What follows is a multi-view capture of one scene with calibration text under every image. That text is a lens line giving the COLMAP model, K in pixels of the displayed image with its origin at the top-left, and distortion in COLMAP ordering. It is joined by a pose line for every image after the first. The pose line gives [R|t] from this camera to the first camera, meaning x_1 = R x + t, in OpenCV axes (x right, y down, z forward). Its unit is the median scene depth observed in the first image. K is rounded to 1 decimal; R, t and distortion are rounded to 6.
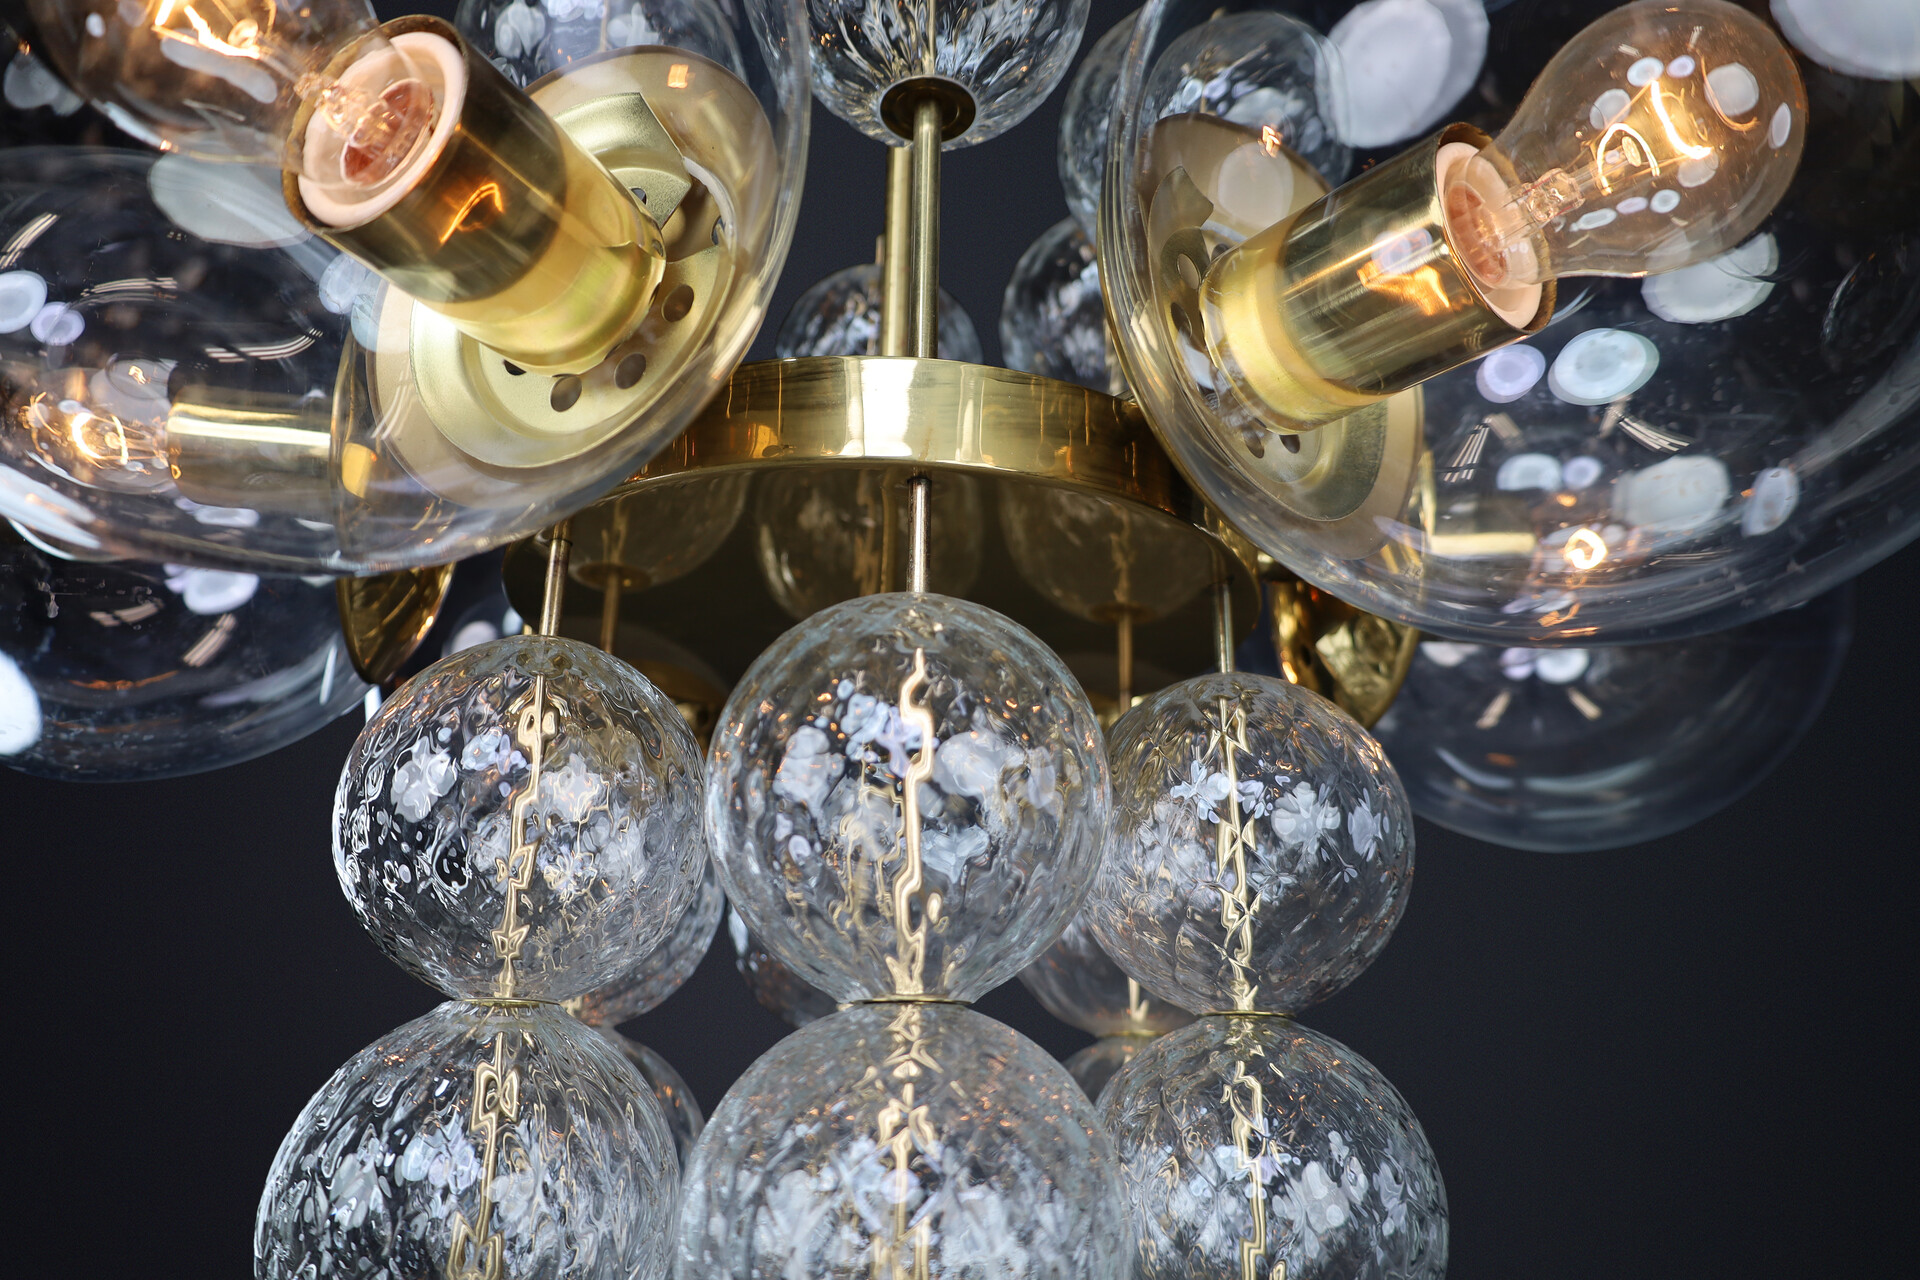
lens RADIAL K [[1294.9, 0, 960.0], [0, 1294.9, 640.0], [0, 0, 1]] dist [0.001660, 0.000524]
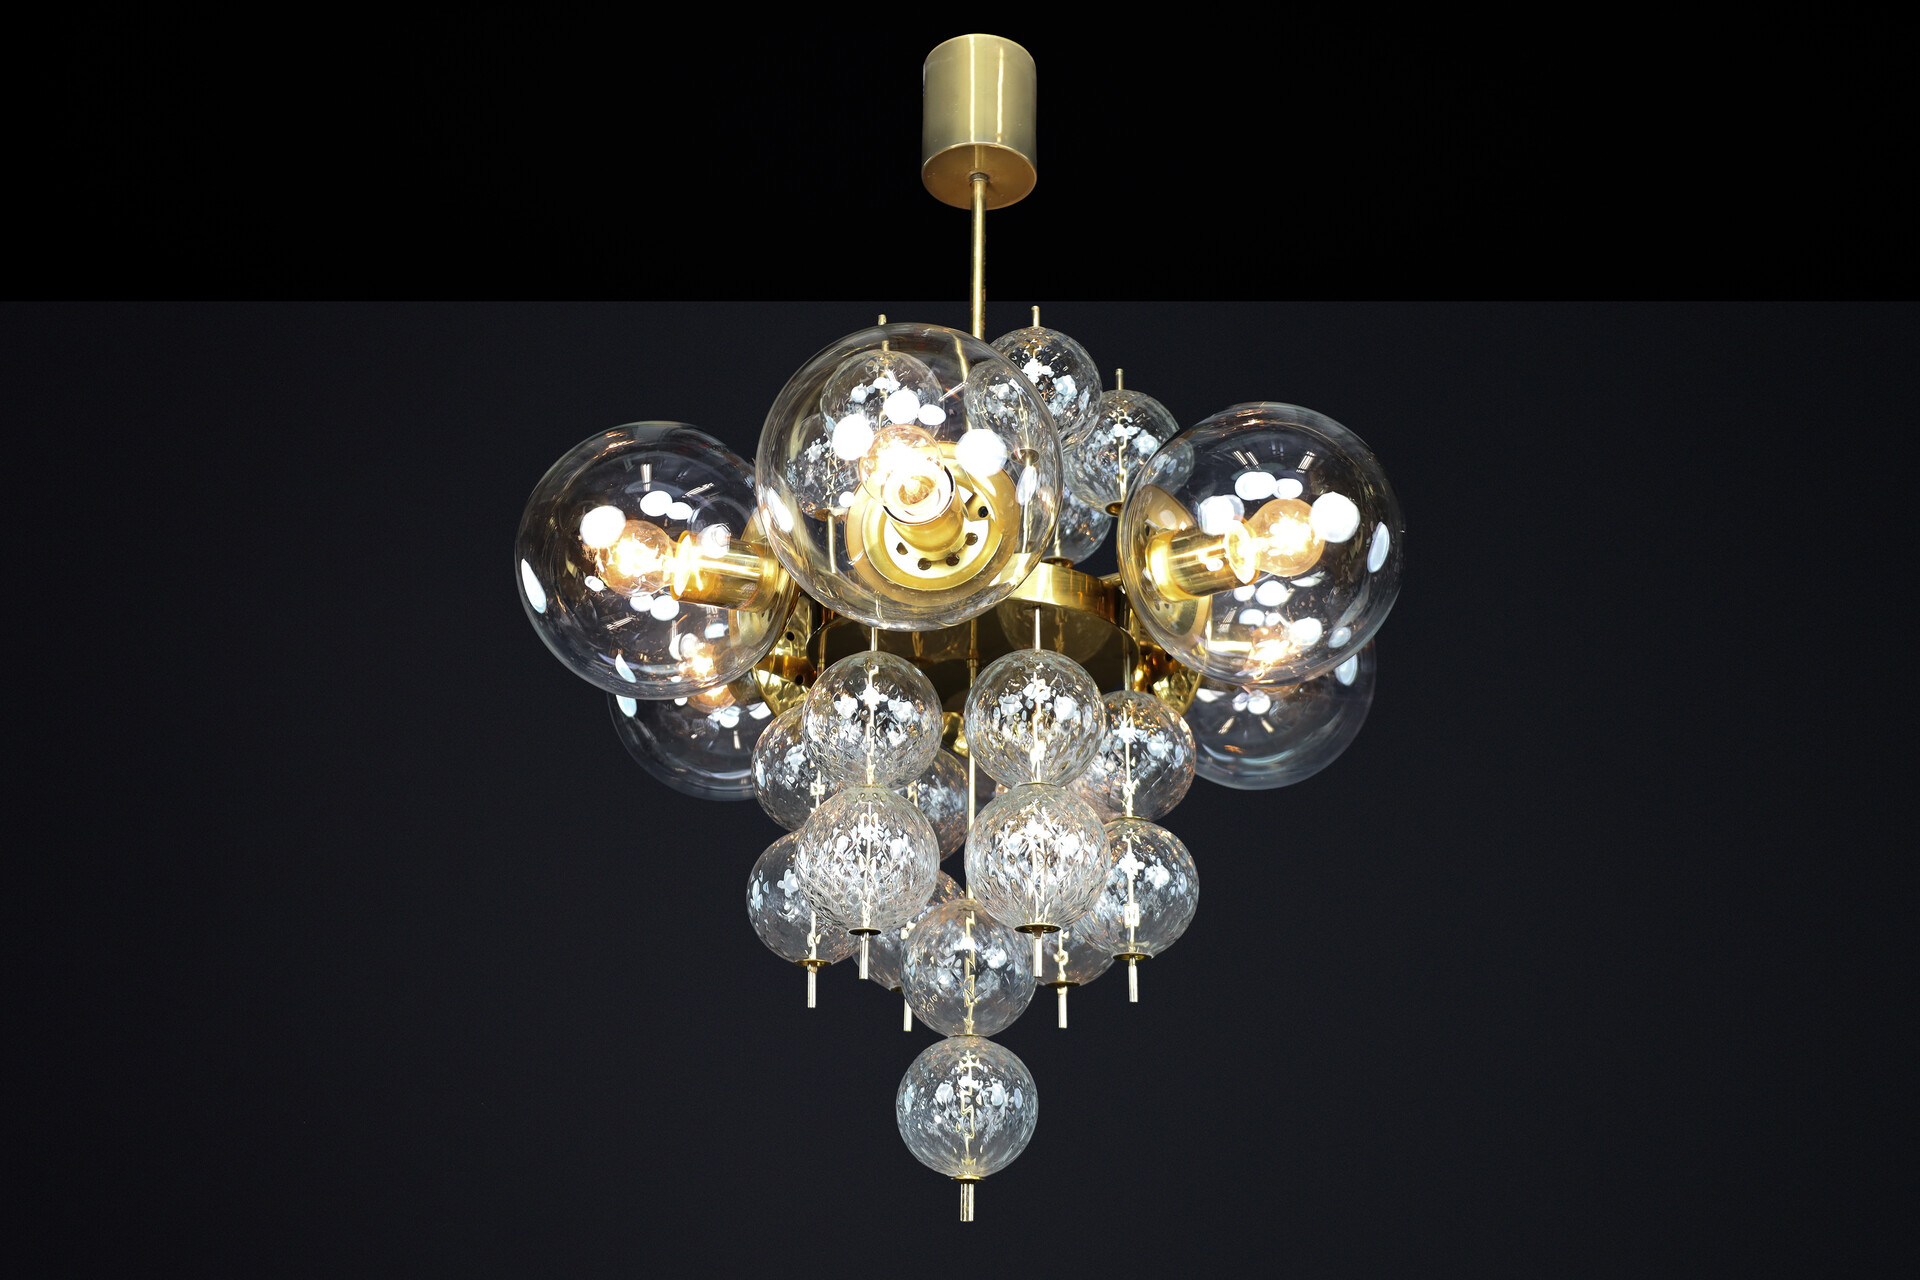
lens RADIAL K [[1898.9, 0, 960.0], [0, 1898.9, 640.0], [0, 0, 1]] dist [-0.000492, 0.000081]
pose [[0.964235, 0.091131, 0.248891, -1.093261], [-0.083412, 0.995655, -0.041406, 0.114091], [-0.251583, 0.019165, 0.967646, -2.613235]]
